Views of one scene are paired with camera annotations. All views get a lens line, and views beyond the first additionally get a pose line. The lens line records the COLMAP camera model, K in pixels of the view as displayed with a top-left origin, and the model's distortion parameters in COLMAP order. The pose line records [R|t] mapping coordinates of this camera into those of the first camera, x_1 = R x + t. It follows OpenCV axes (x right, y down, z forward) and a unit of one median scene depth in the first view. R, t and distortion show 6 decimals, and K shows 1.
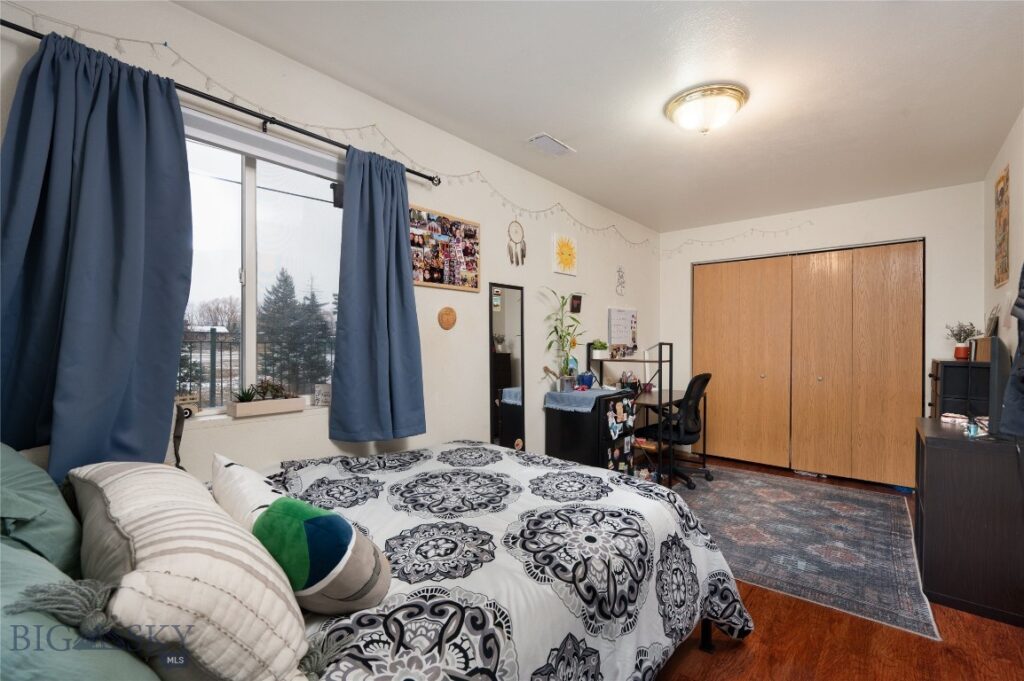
lens RADIAL K [[449.3, 0, 510.6], [0, 449.3, 351.4], [0, 0, 1]] dist [0.000305, 0.000010]
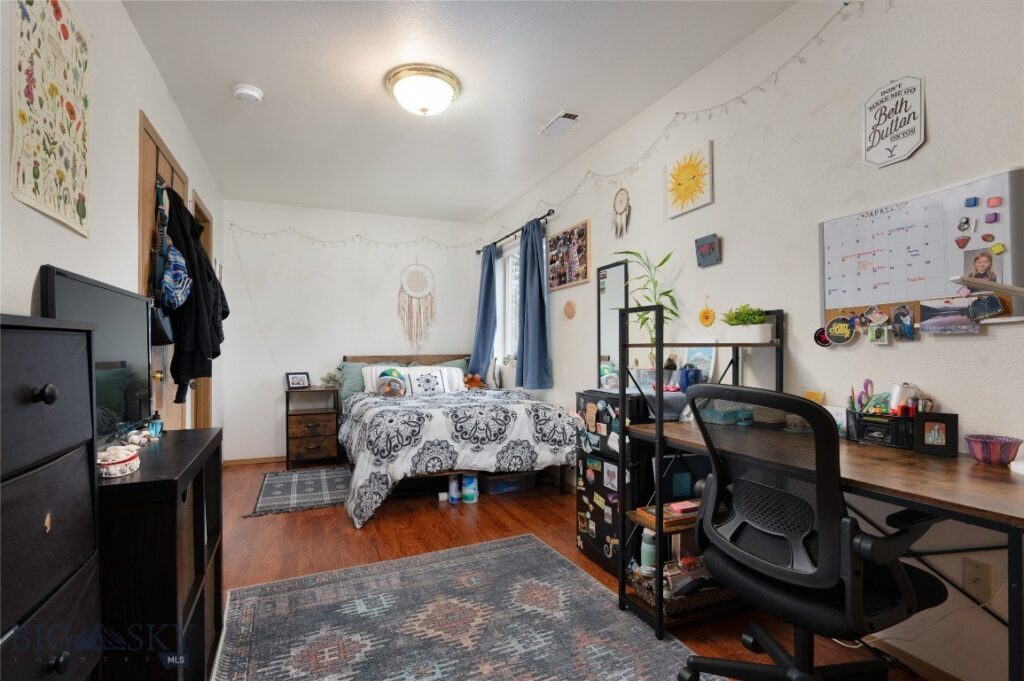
lens RADIAL K [[506.5, 0, 512.0], [0, 506.5, 340.5], [0, 0, 1]] dist [-0.000140, -0.000012]
pose [[-0.446619, -0.009228, -0.894677, 1.149959], [0.001309, 0.999939, -0.010967, 0.027073], [0.894723, -0.006069, -0.446580, 1.424087]]
